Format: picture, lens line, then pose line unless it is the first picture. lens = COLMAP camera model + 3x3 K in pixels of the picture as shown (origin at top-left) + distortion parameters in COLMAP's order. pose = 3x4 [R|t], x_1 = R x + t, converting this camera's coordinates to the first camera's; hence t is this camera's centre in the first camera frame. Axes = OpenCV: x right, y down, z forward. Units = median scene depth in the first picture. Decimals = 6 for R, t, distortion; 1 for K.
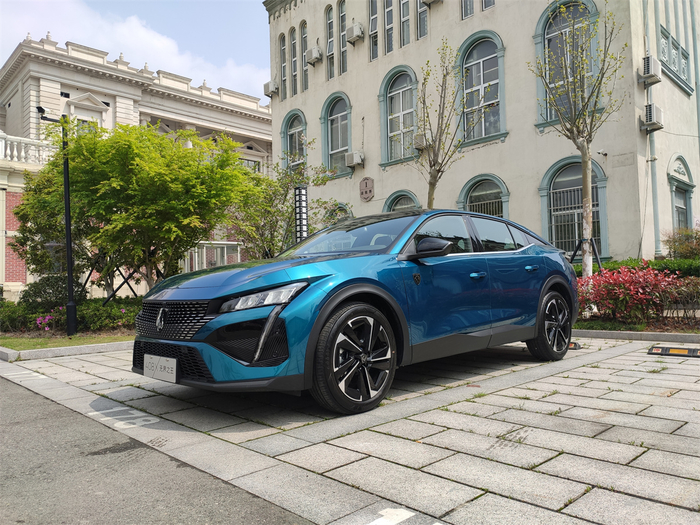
lens RADIAL K [[527.3, 0, 343.7], [0, 527.3, 260.6], [0, 0, 1]] dist [0.032519, -0.044012]
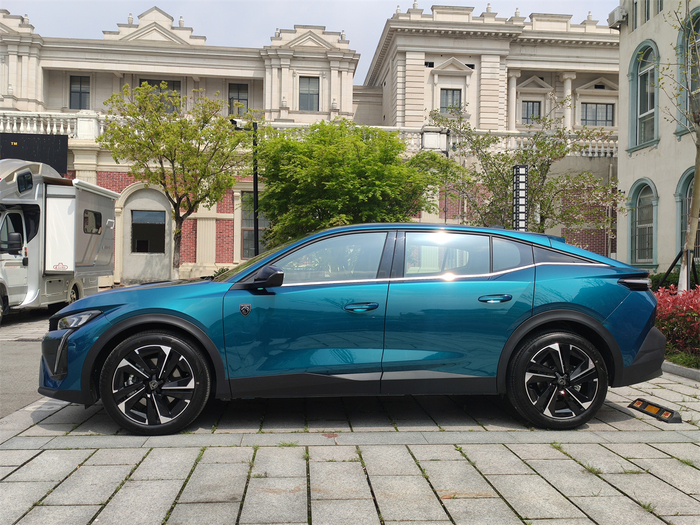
lens RADIAL K [[635.2, 0, 343.2], [0, 635.2, 262.3], [0, 0, 1]] dist [0.017300, 0.000000]
pose [[0.777339, 0.020783, -0.628739, 0.162225], [0.004680, 0.999235, 0.038816, -0.015262], [0.629065, -0.033116, 0.776647, 0.038094]]
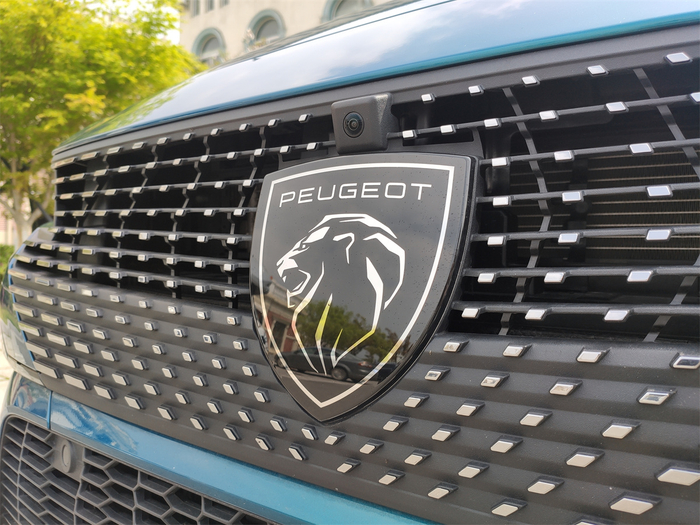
lens RADIAL K [[527.3, 0, 346.1], [0, 527.3, 262.1], [0, 0, 1]] dist [0.032519, -0.044012]
pose [[0.977350, 0.032110, 0.209178, -0.051877], [-0.047046, 0.996655, 0.066822, 0.015216], [-0.206333, -0.075150, 0.975592, 0.134111]]
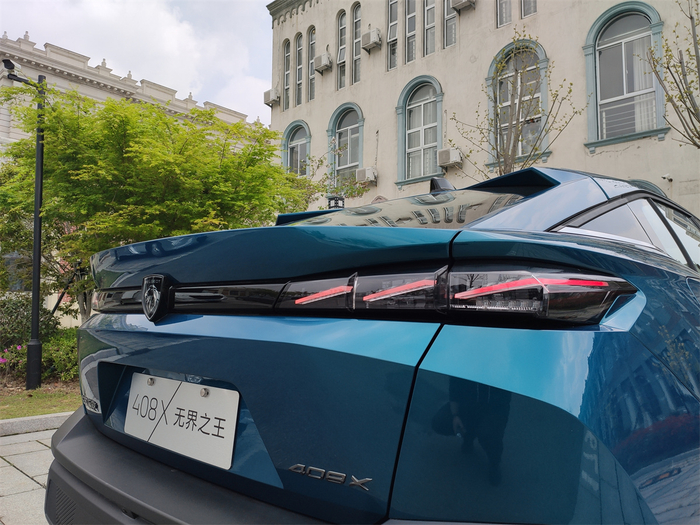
lens RADIAL K [[527.3, 0, 346.1], [0, 527.3, 263.1], [0, 0, 1]] dist [0.032519, -0.044012]
pose [[0.997682, 0.041403, 0.054007, -0.054239], [-0.039050, 0.998272, -0.043916, -0.001927], [-0.055732, 0.041705, 0.997574, 0.102326]]
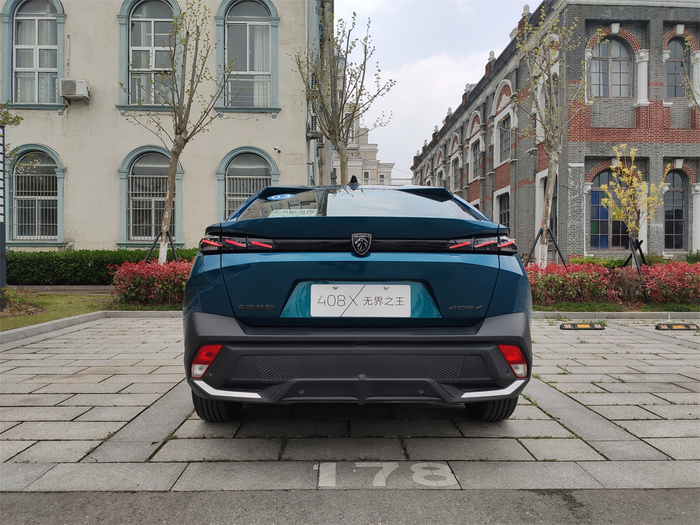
lens RADIAL K [[527.3, 0, 345.8], [0, 527.3, 266.8], [0, 0, 1]] dist [0.032519, -0.044012]
pose [[0.673850, 0.021974, 0.738542, -0.143228], [-0.062059, 0.997709, 0.026939, 0.001634], [-0.736257, -0.063986, 0.673670, 0.087828]]
